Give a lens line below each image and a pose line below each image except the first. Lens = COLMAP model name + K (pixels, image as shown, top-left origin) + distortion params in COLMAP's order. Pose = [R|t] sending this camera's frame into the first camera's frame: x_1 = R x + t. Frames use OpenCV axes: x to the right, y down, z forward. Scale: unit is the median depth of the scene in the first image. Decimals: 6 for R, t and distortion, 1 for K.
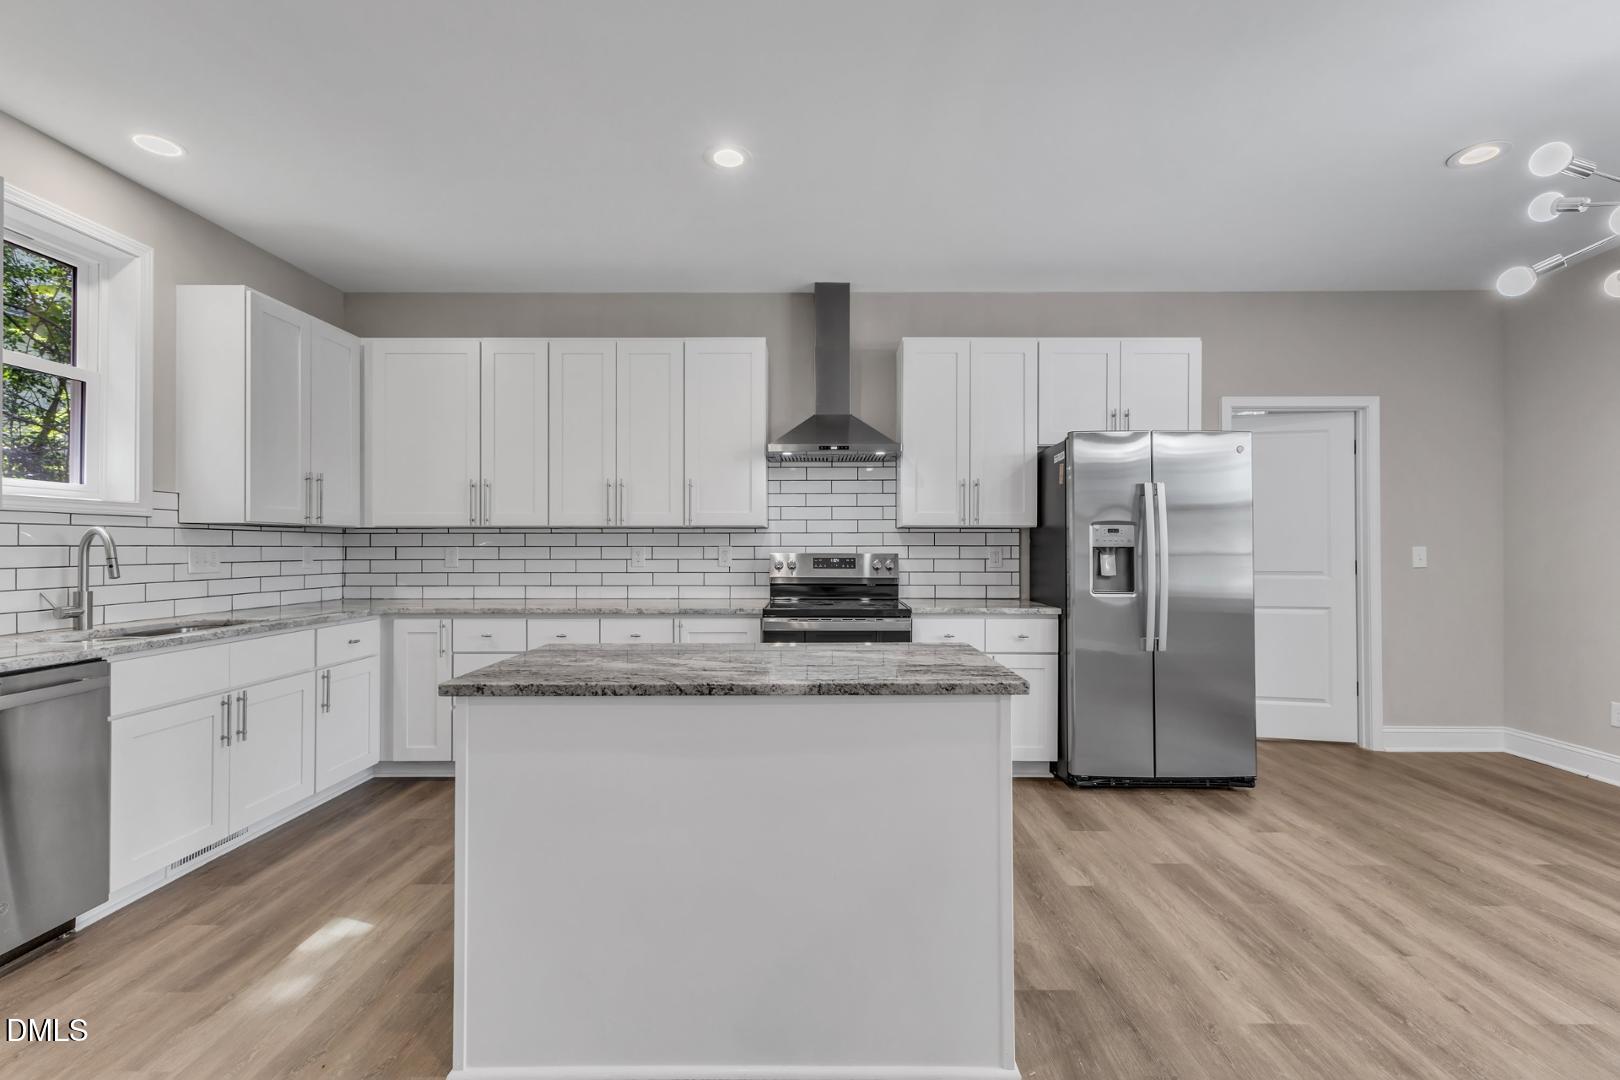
lens RADIAL K [[723.6, 0, 824.0], [0, 723.6, 540.8], [0, 0, 1]] dist [0.011891, -0.000030]
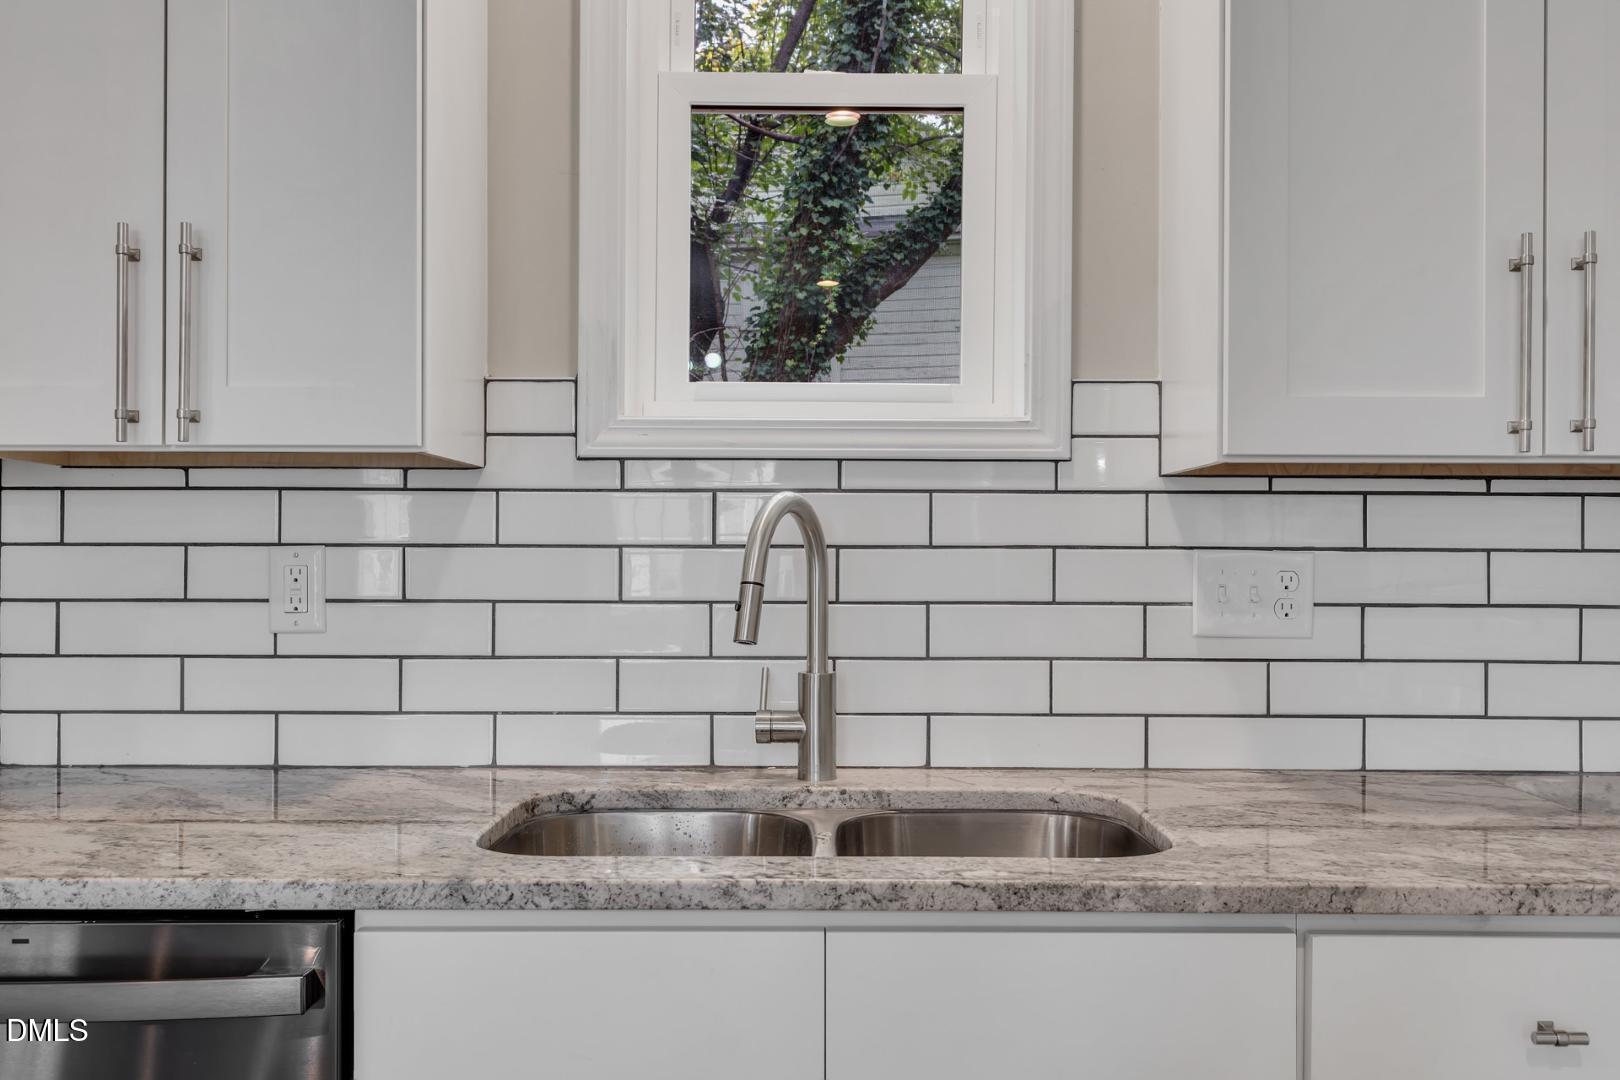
lens RADIAL K [[1332.5, 0, 805.4], [0, 1332.5, 537.7], [0, 0, 1]] dist [0.014485, -0.035297]
pose [[-0.011357, -0.006835, -0.999912, -0.227594], [0.005136, 0.999963, -0.006894, 0.004369], [0.999922, -0.005214, -0.011322, 0.646188]]
